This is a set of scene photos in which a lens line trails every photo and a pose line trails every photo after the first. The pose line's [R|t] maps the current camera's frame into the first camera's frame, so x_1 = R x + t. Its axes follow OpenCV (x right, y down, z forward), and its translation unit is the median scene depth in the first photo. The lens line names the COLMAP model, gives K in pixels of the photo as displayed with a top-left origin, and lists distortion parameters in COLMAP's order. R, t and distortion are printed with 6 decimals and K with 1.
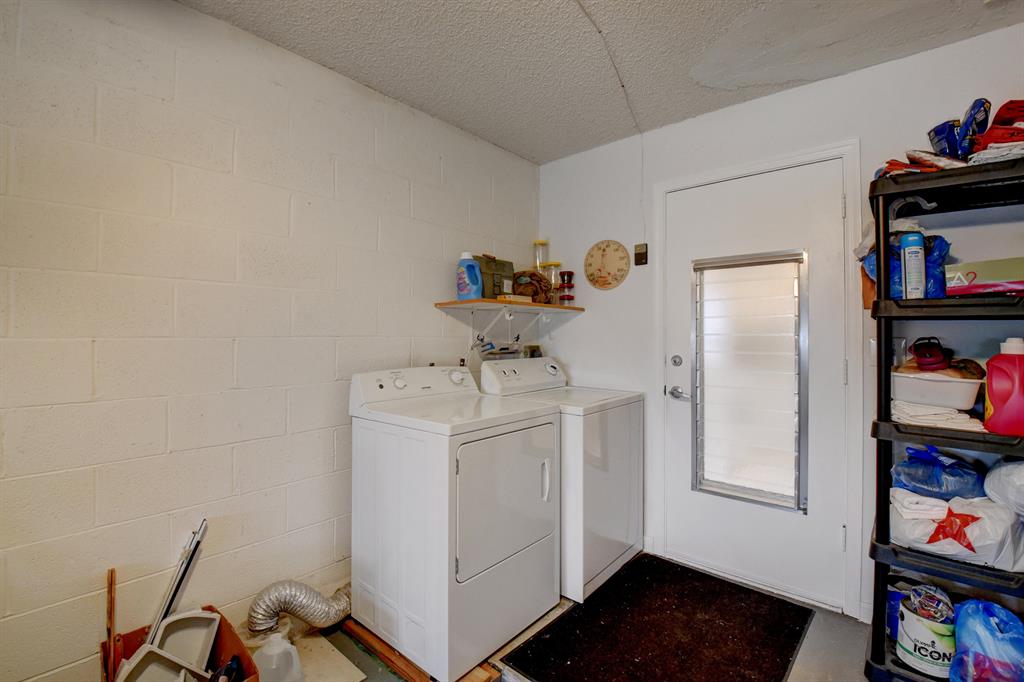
lens RADIAL K [[453.8, 0, 507.6], [0, 453.8, 331.7], [0, 0, 1]] dist [0.000962, -0.012879]
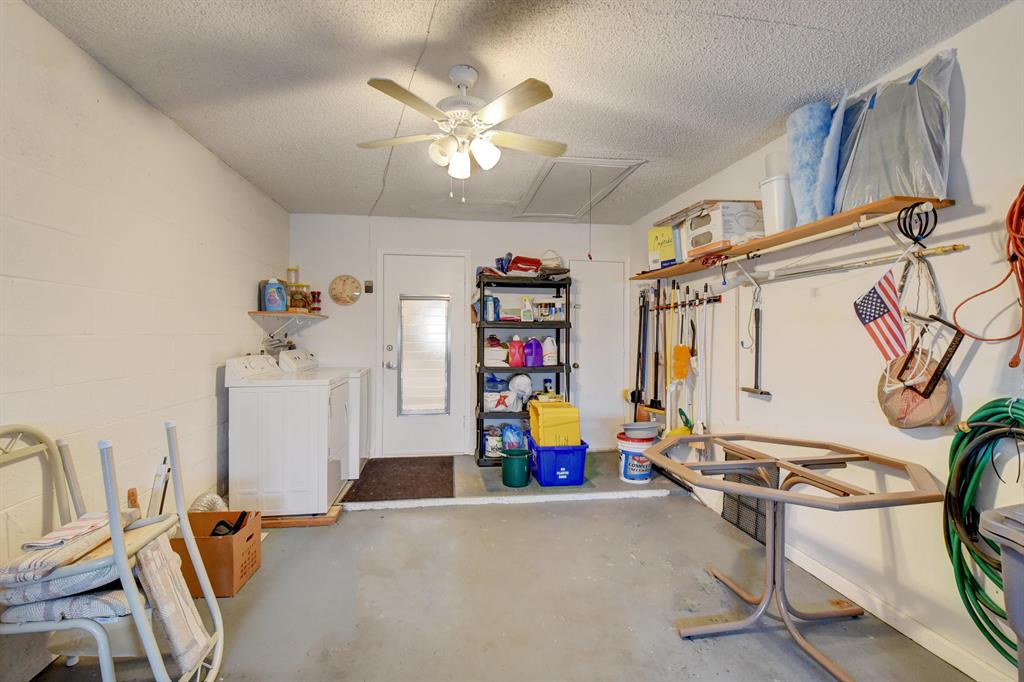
lens RADIAL K [[453.8, 0, 507.6], [0, 453.8, 331.7], [0, 0, 1]] dist [0.000962, -0.012879]
pose [[0.650745, 0.009691, 0.759235, -1.014167], [-0.008427, 0.999949, -0.005540, 0.006977], [-0.759250, -0.002793, 0.650793, -0.786977]]
